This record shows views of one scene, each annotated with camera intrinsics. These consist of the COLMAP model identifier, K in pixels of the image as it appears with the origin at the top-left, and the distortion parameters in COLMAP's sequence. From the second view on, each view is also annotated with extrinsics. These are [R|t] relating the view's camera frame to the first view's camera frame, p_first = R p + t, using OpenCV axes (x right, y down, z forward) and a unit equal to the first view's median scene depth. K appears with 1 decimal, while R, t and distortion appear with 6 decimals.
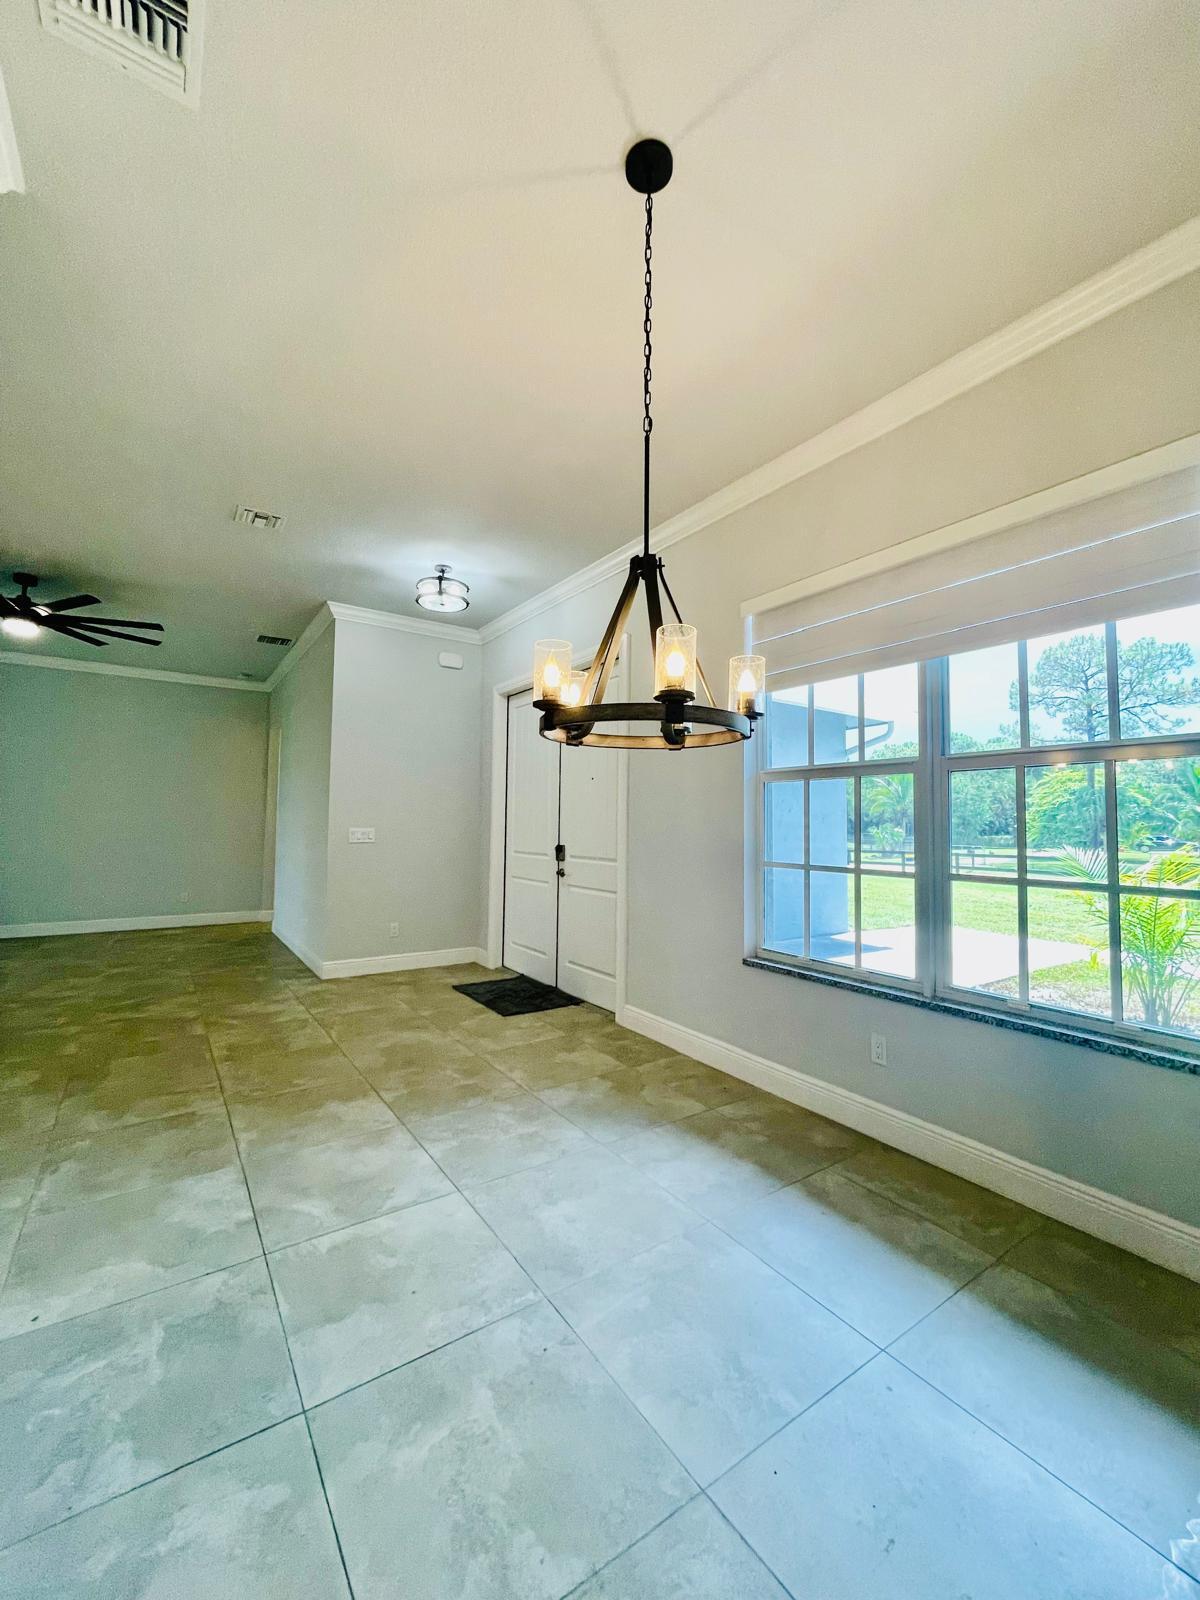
lens RADIAL K [[645.6, 0, 603.6], [0, 645.6, 792.6], [0, 0, 1]] dist [-0.002987, 0.000262]
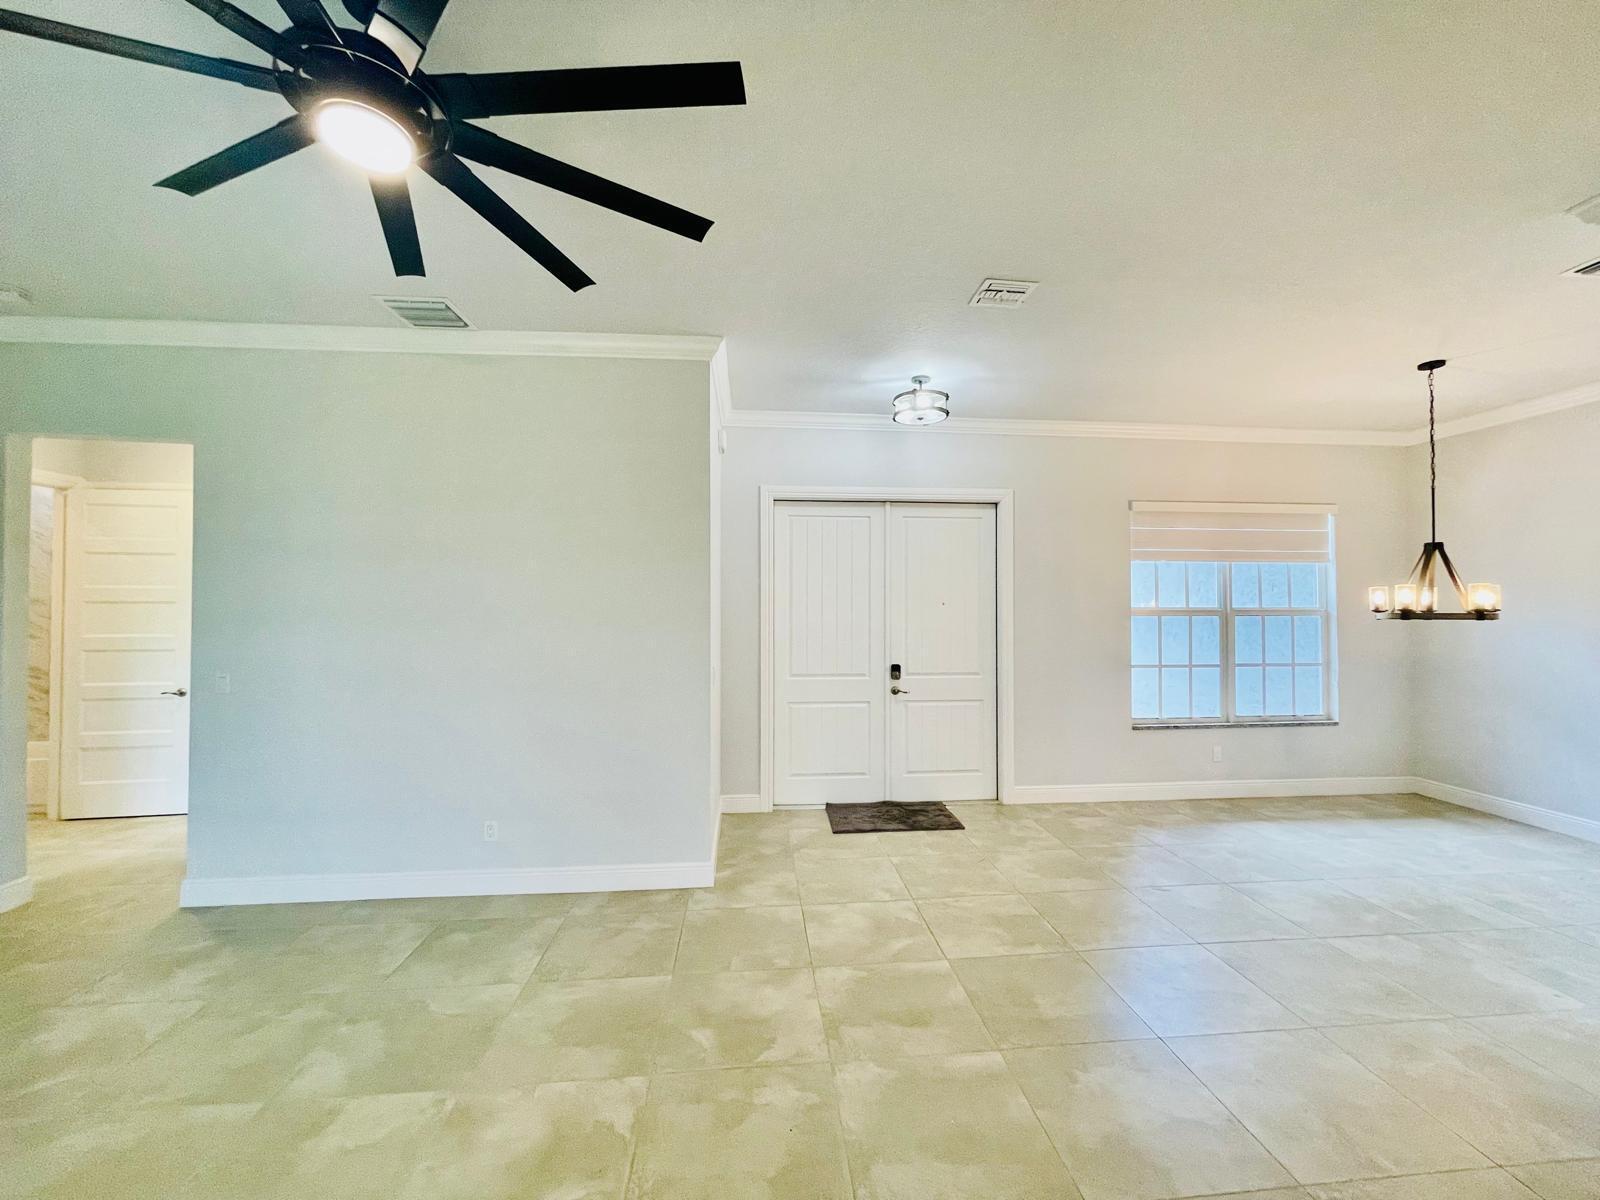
lens RADIAL K [[645.6, 0, 791.3], [0, 645.6, 604.0], [0, 0, 1]] dist [-0.002987, 0.000262]
pose [[0.485005, 0.005515, 0.874494, -1.457774], [-0.040378, 0.999055, 0.016093, -0.035416], [-0.873579, -0.043116, 0.484769, 0.889590]]
